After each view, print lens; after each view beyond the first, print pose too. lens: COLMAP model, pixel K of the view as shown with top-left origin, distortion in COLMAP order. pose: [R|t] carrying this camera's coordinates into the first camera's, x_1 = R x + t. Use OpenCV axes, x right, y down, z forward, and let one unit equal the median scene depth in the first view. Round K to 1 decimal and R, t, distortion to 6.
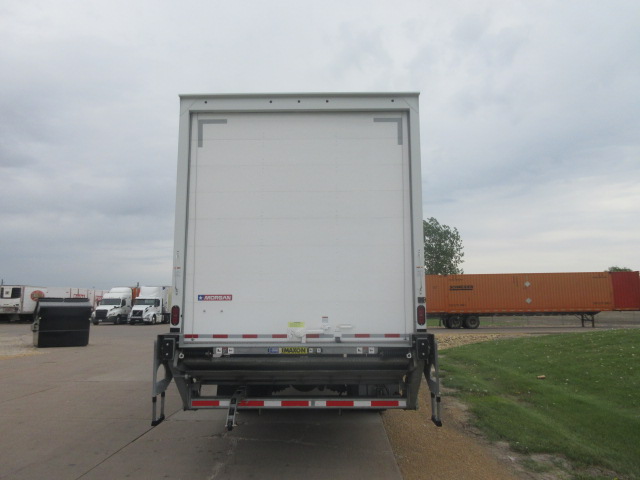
lens RADIAL K [[475.0, 0, 320.0], [0, 475.0, 240.0], [0, 0, 1]] dist [0.000481, 0.001136]
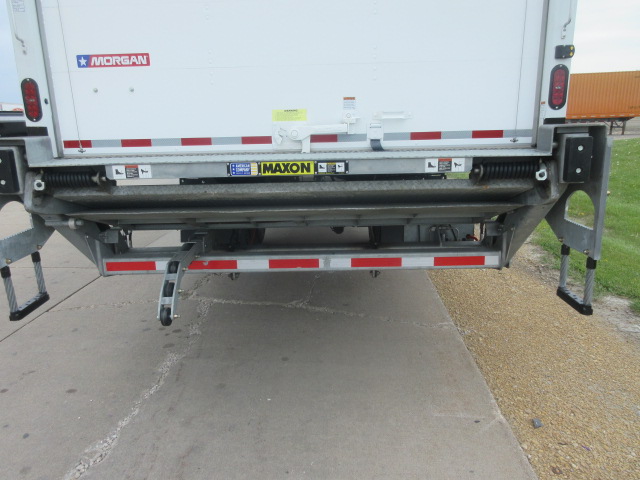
lens RADIAL K [[475.0, 0, 320.0], [0, 475.0, 240.0], [0, 0, 1]] dist [0.000481, 0.001136]
pose [[0.999766, -0.018328, -0.011474, -0.015940], [0.021290, 0.927123, 0.374153, 0.117602], [0.003780, -0.374310, 0.927296, 0.513212]]
